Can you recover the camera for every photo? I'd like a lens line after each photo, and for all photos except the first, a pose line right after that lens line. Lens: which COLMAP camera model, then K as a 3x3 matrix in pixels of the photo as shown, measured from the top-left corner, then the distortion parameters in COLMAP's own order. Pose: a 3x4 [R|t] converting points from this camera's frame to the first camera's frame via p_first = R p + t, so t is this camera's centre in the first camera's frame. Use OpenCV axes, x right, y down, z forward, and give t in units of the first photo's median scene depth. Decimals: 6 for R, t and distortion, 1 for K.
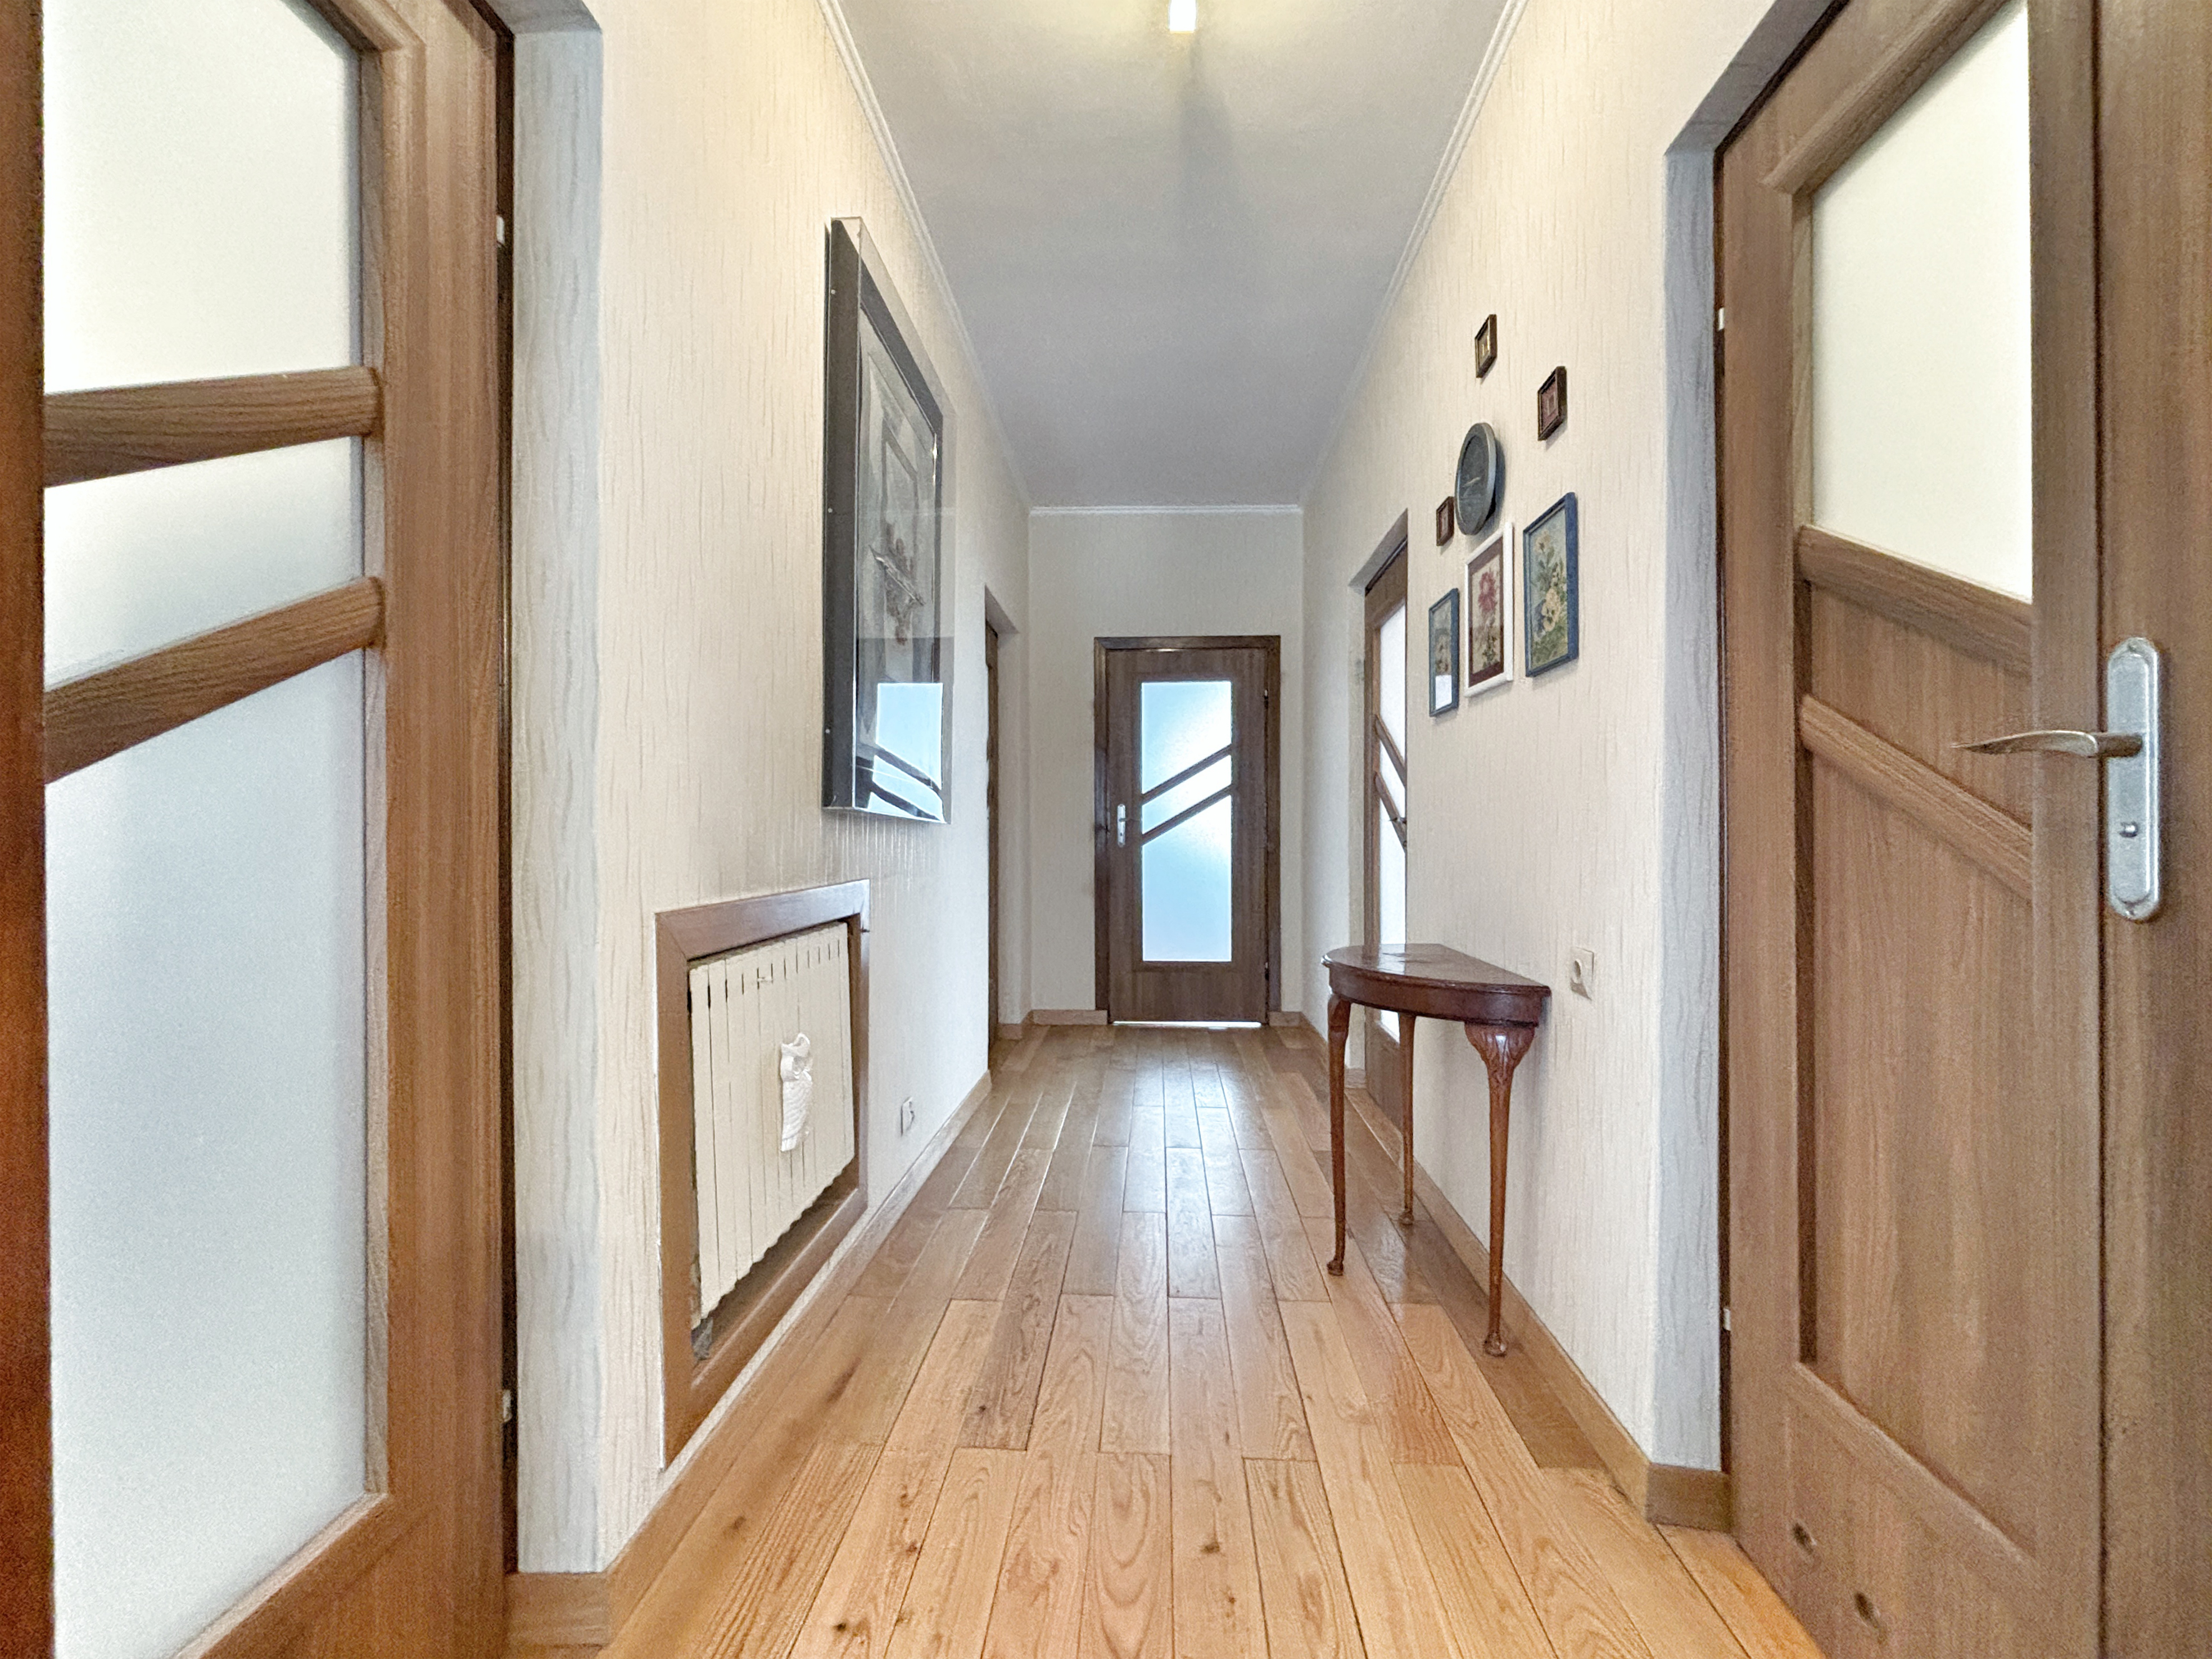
lens RADIAL K [[902.5, 0, 1111.4], [0, 902.5, 821.7], [0, 0, 1]] dist [0.002389, 0.000124]
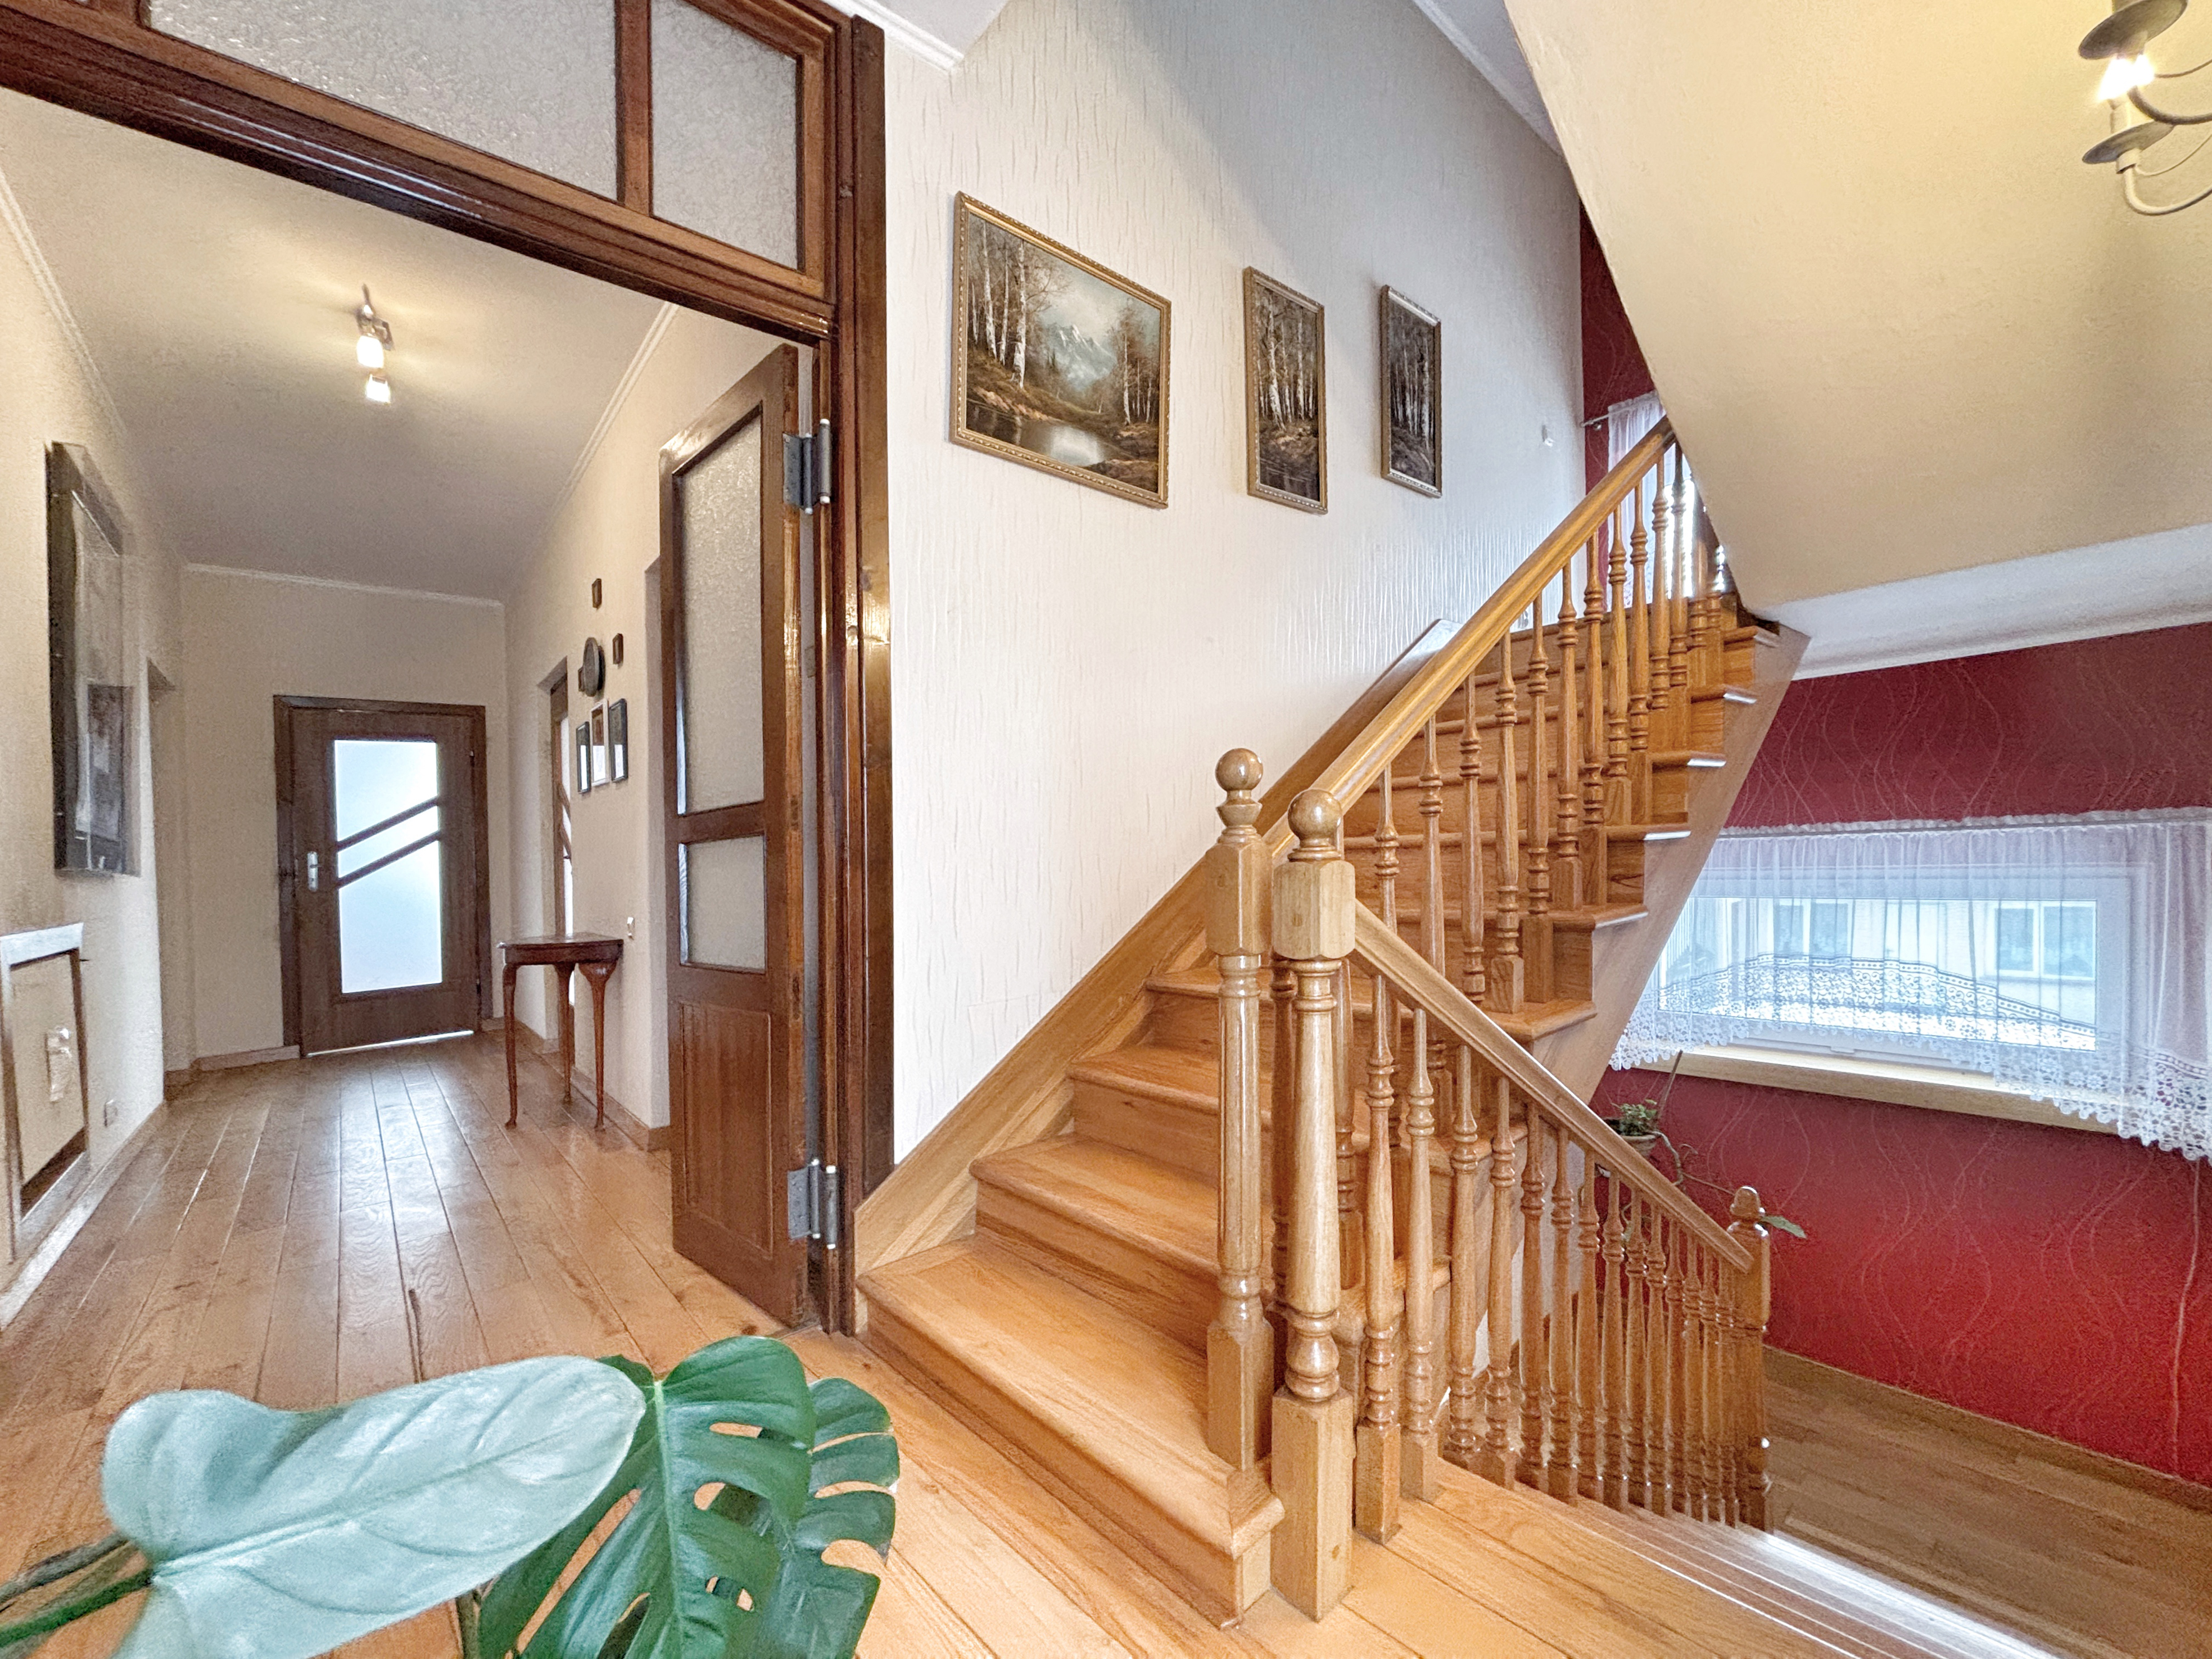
lens RADIAL K [[902.5, 0, 1111.4], [0, 902.5, 821.7], [0, 0, 1]] dist [0.002389, 0.000124]
pose [[0.725491, -0.017161, 0.688018, -0.040071], [0.038276, 0.999148, -0.015439, -0.002318], [-0.687167, 0.037535, 0.725529, -0.458483]]
